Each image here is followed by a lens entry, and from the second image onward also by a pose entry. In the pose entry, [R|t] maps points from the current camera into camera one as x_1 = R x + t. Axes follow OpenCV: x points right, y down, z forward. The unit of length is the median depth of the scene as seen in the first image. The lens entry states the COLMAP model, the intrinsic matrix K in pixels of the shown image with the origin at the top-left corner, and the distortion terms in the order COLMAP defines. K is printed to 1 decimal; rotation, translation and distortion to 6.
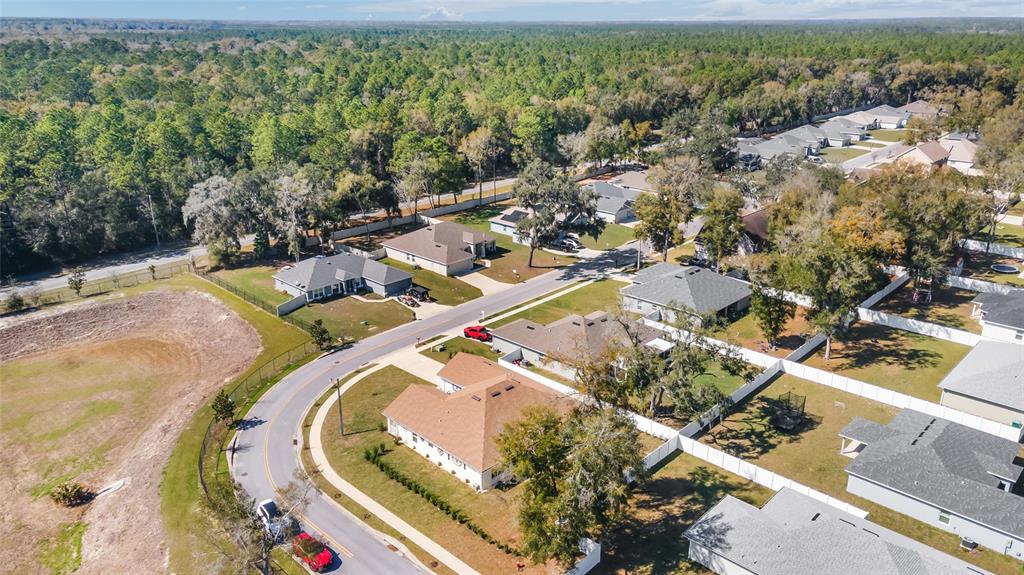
lens RADIAL K [[748.0, 0, 506.9], [0, 748.0, 286.5], [0, 0, 1]] dist [0.063351, 0.005714]
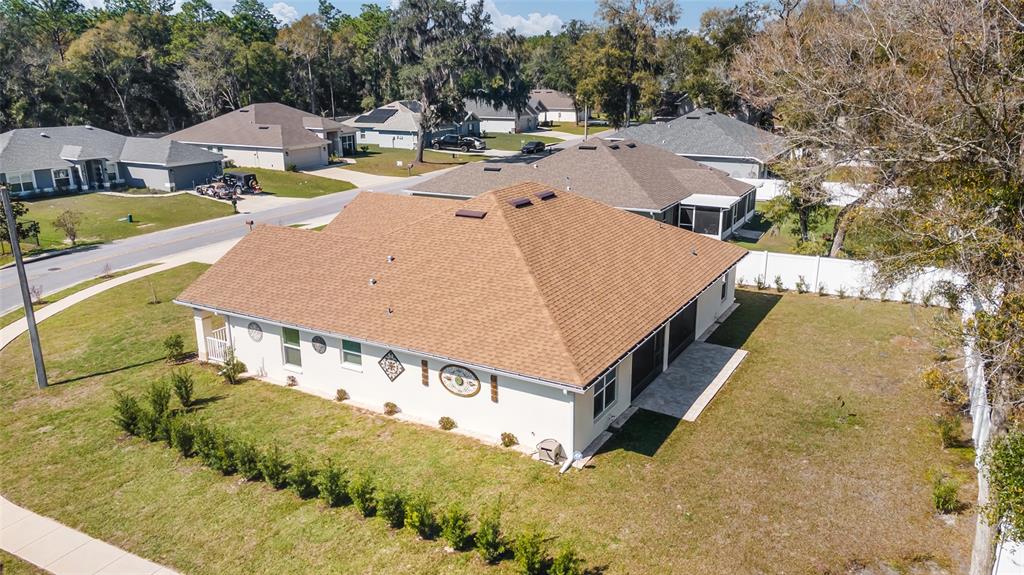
lens RADIAL K [[748.0, 0, 506.9], [0, 748.0, 286.5], [0, 0, 1]] dist [0.063351, 0.005714]
pose [[0.965318, -0.079563, 0.248659, -0.099794], [0.093709, 0.994556, -0.045563, 0.176675], [-0.243680, 0.067285, 0.967519, 0.594098]]
